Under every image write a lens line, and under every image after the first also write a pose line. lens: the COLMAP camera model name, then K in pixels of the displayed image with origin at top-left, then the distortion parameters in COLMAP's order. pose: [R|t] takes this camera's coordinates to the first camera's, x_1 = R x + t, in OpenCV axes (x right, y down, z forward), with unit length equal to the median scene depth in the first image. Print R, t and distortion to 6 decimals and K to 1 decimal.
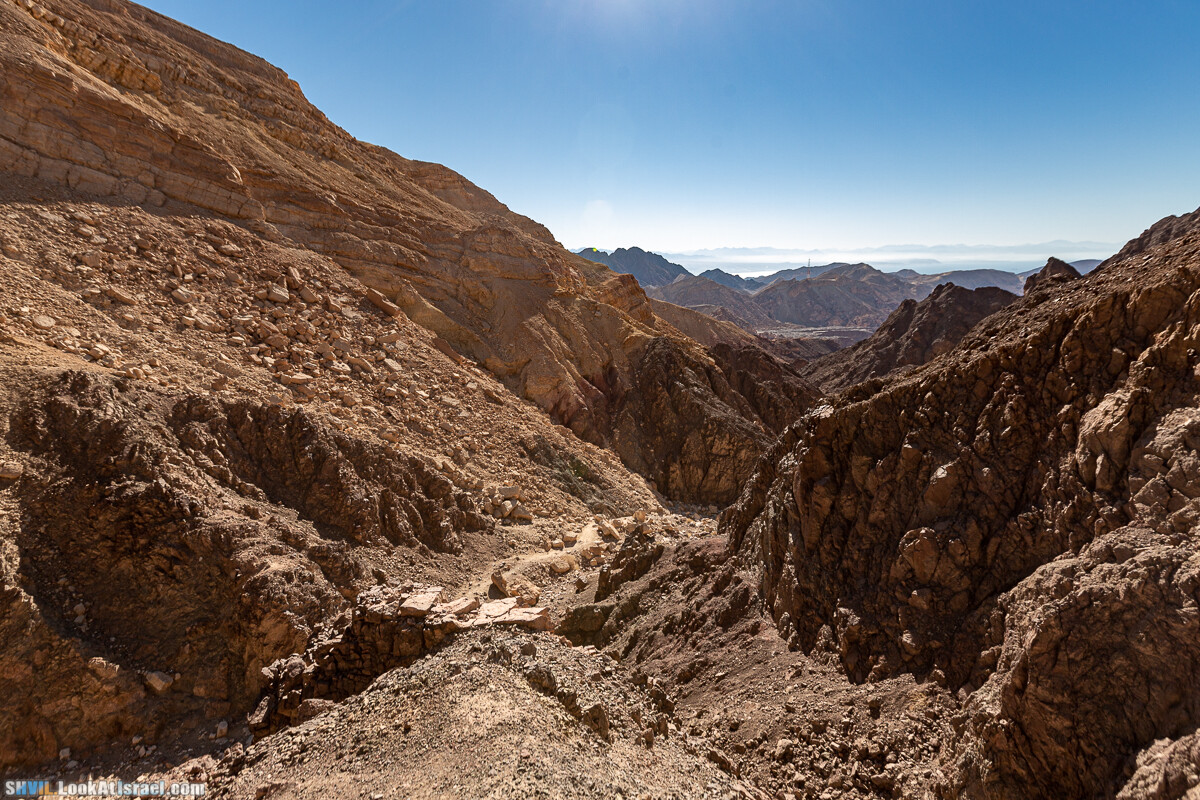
lens RADIAL K [[487.6, 0, 600.0], [0, 487.6, 400.0], [0, 0, 1]] dist [0.001276, -0.000194]
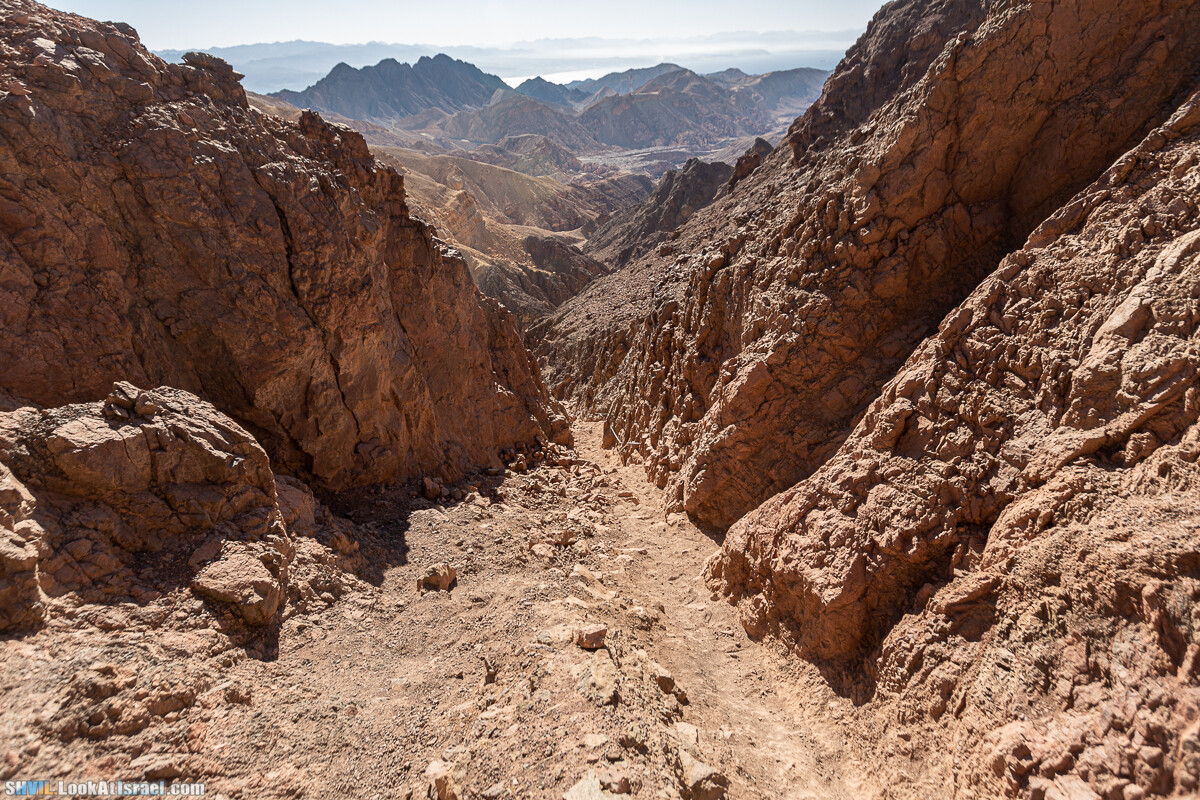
lens RADIAL K [[622.4, 0, 600.0], [0, 622.4, 400.0], [0, 0, 1]] dist [-0.002063, -0.000197]
pose [[0.956264, -0.159056, 0.245481, -0.027223], [0.077365, 0.946880, 0.312143, -0.058859], [-0.282090, -0.279499, 0.917772, -0.259314]]
